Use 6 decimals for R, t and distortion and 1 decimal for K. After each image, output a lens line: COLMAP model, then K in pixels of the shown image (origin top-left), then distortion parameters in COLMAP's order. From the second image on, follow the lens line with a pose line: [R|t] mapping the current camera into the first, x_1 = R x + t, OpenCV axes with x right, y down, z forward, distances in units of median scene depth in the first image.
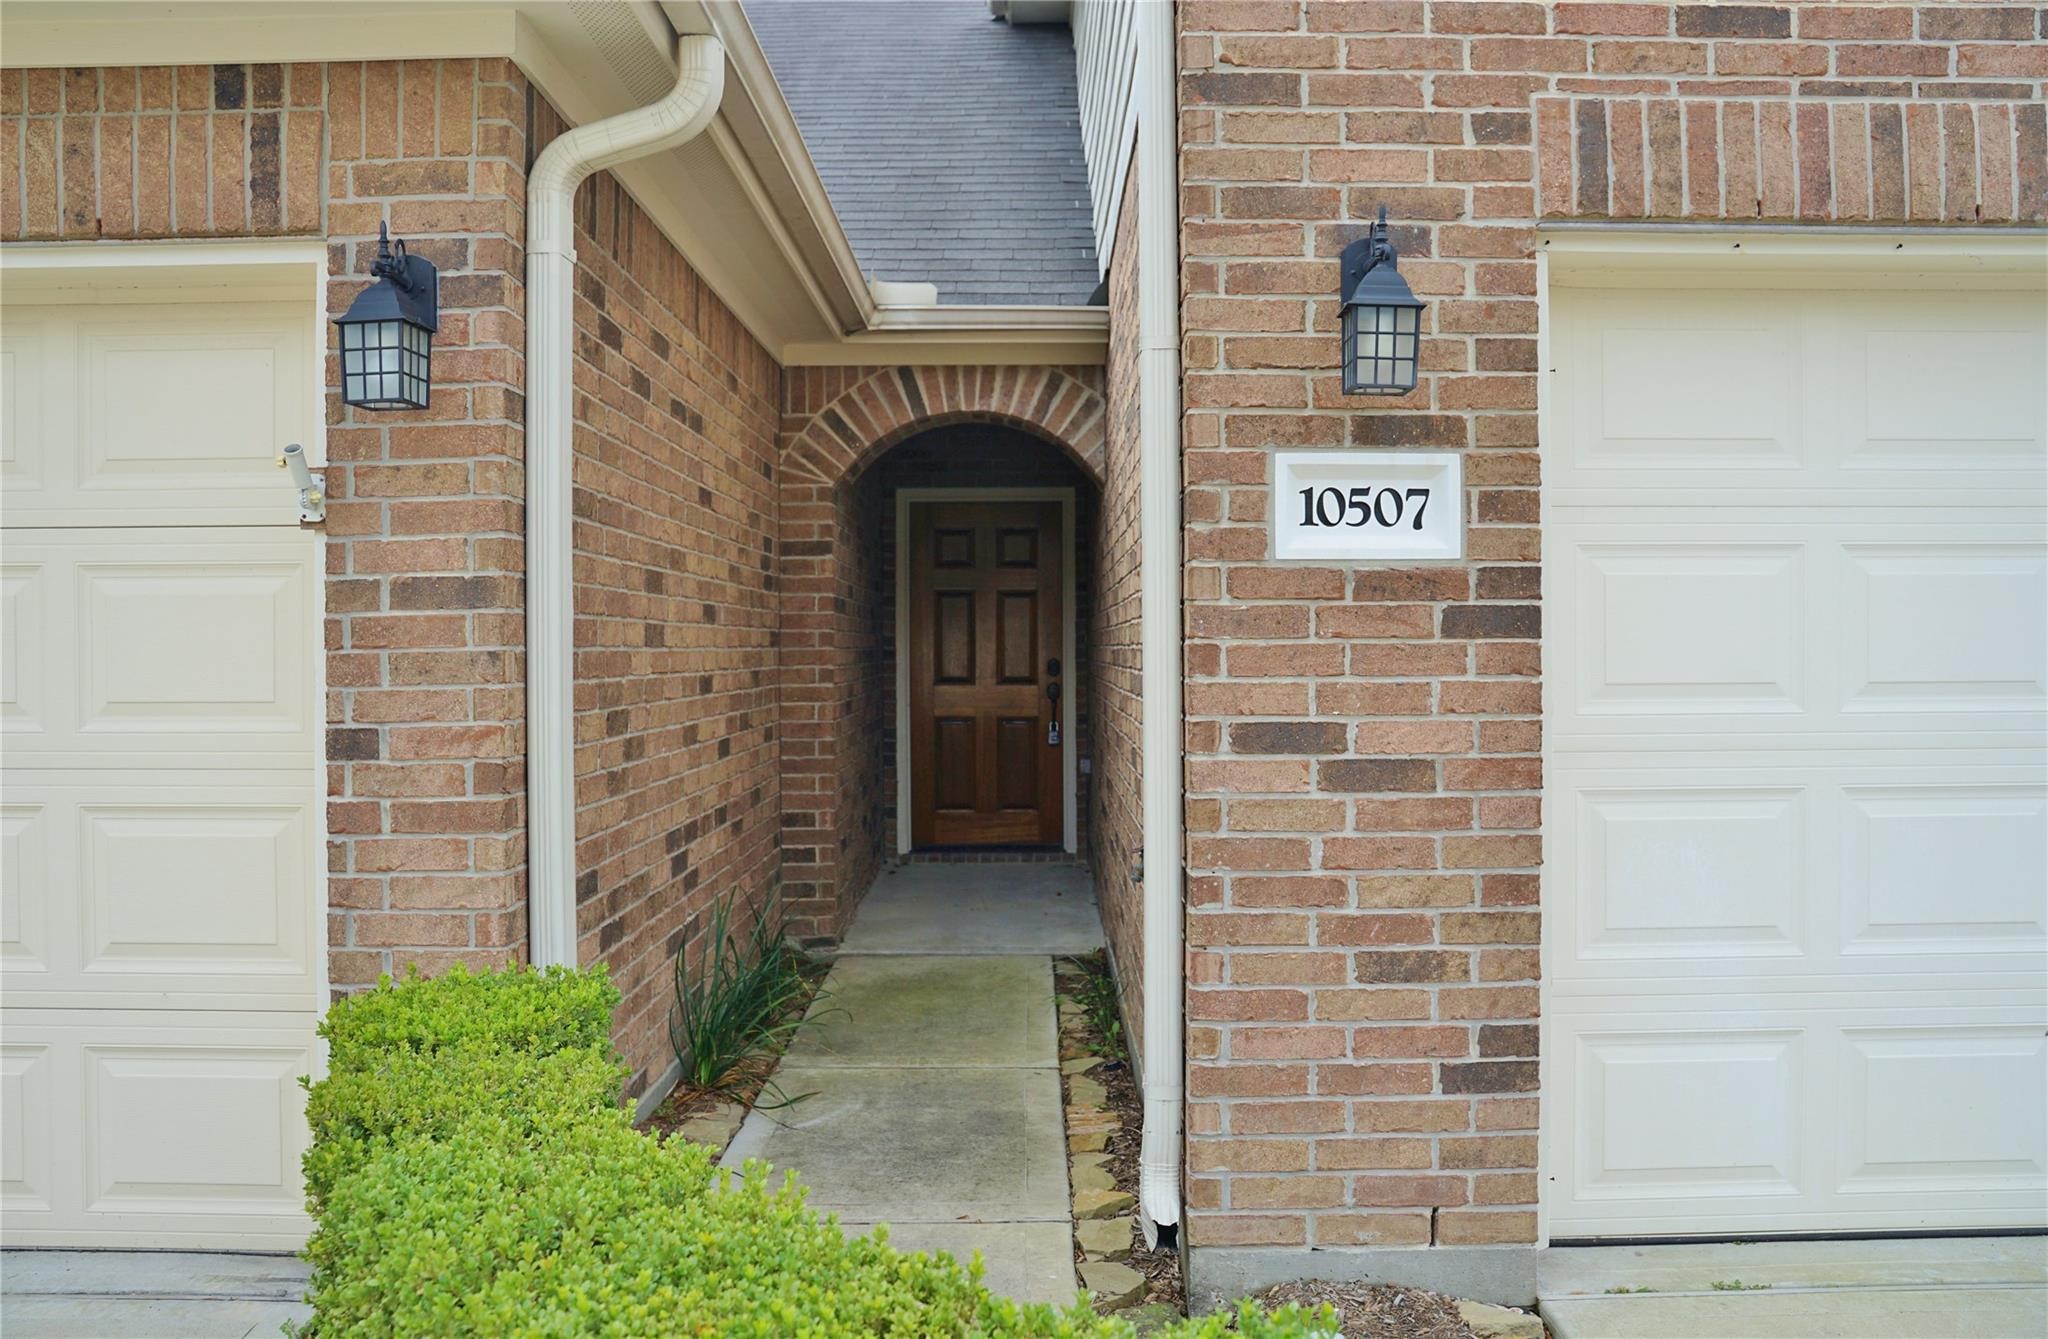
lens RADIAL K [[1670.7, 0, 1024.0], [0, 1670.7, 669.5], [0, 0, 1]] dist [-0.137528, 0.126242]
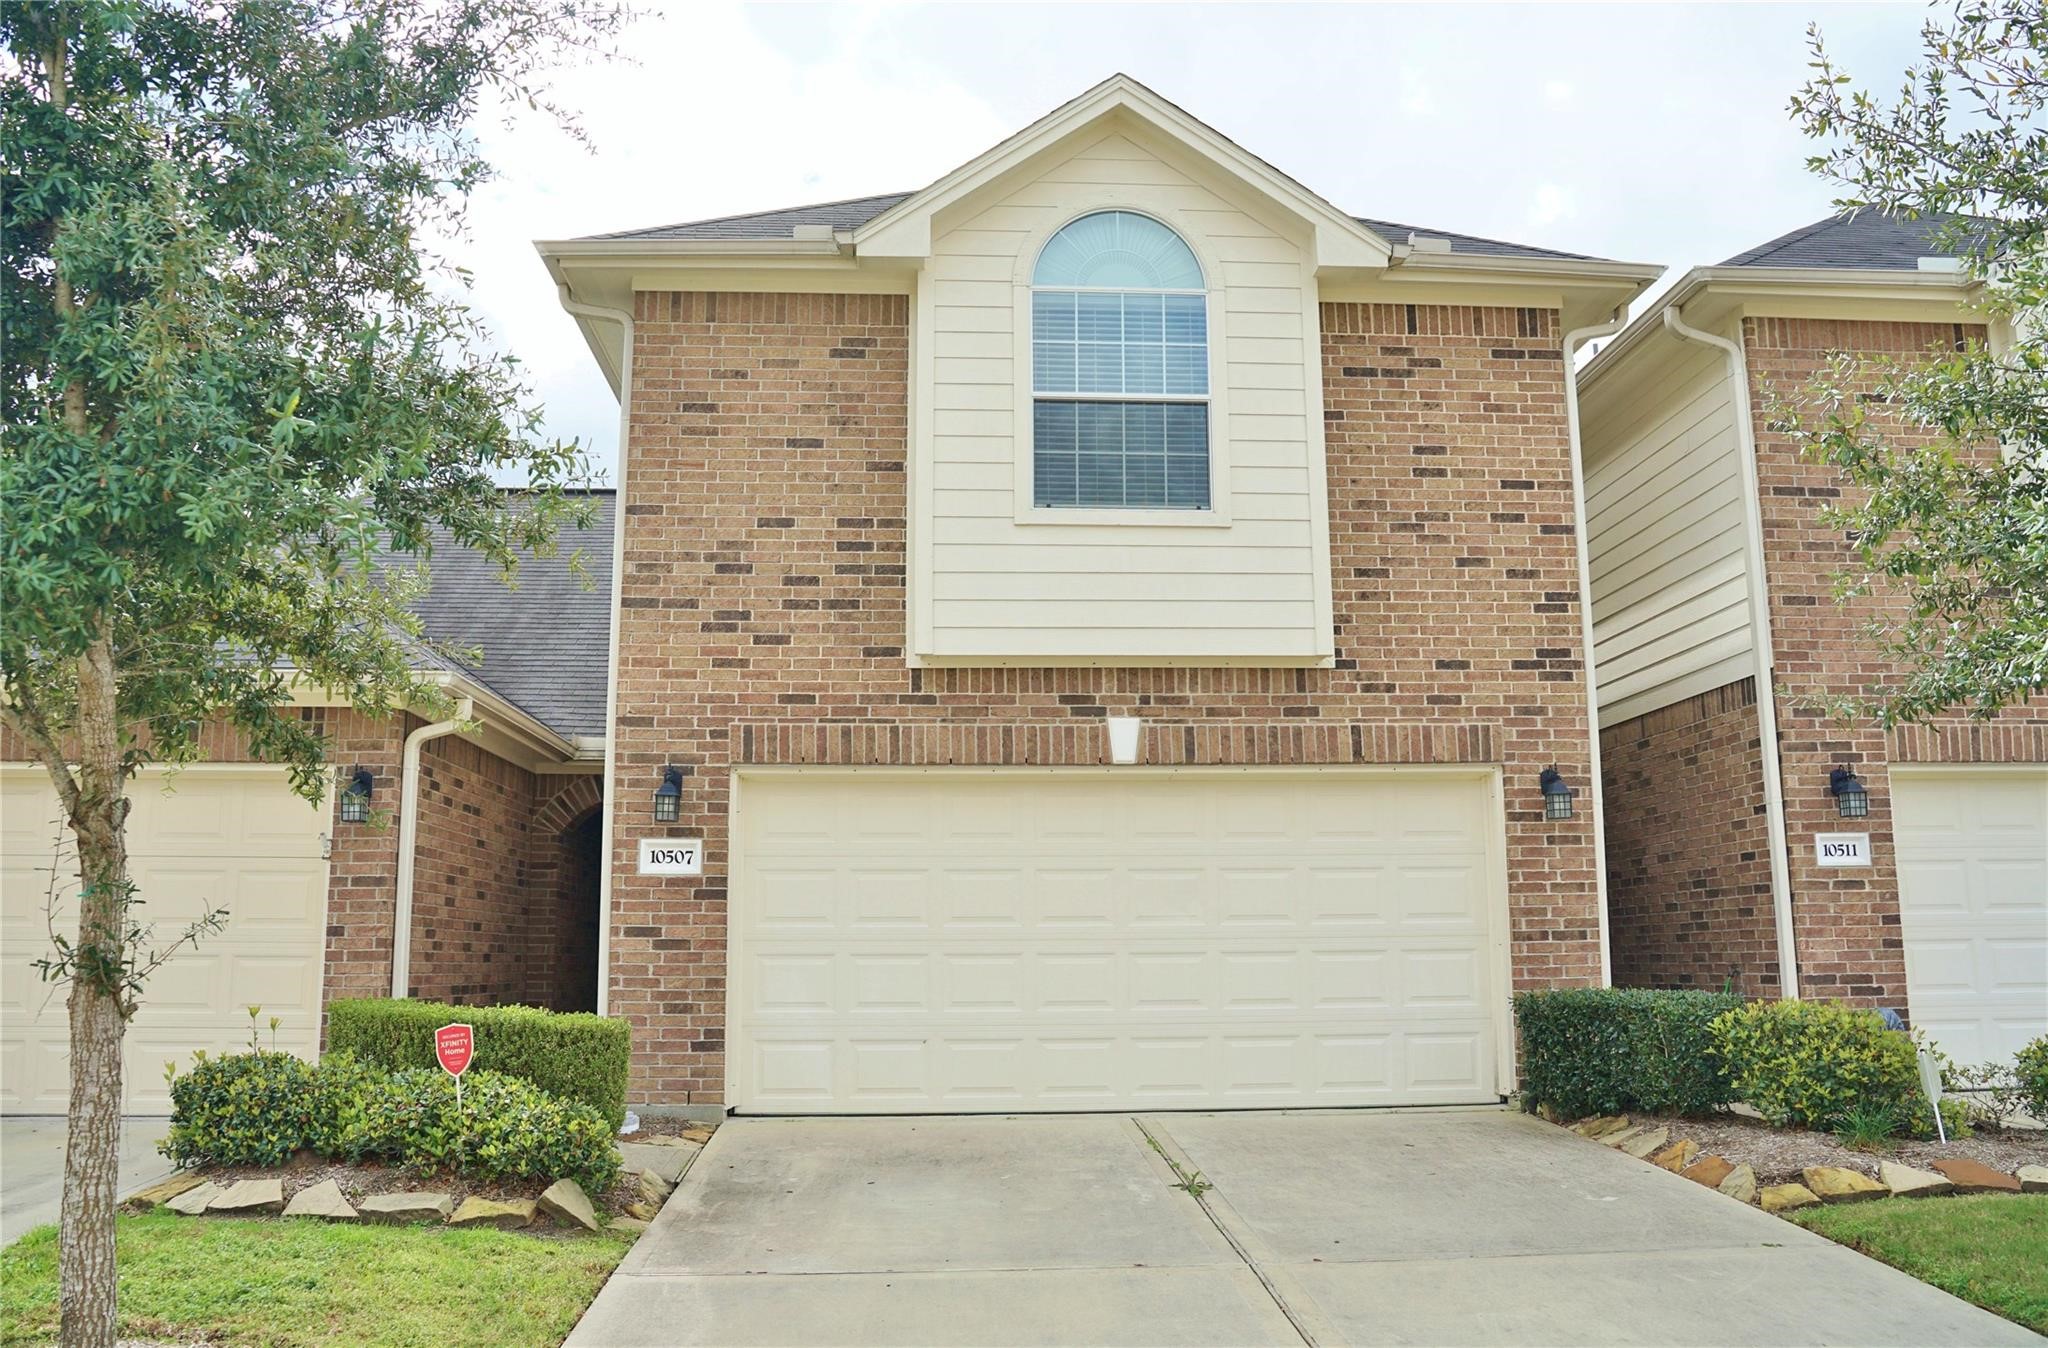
lens RADIAL K [[1676.9, 0, 1024.0], [0, 1676.9, 674.0], [0, 0, 1]] dist [-0.098137, 0.006787]
pose [[0.998125, 0.010683, 0.060266, 0.669299], [0.000437, 0.983381, -0.181551, 0.130611], [-0.061204, 0.181237, 0.981533, -2.140500]]
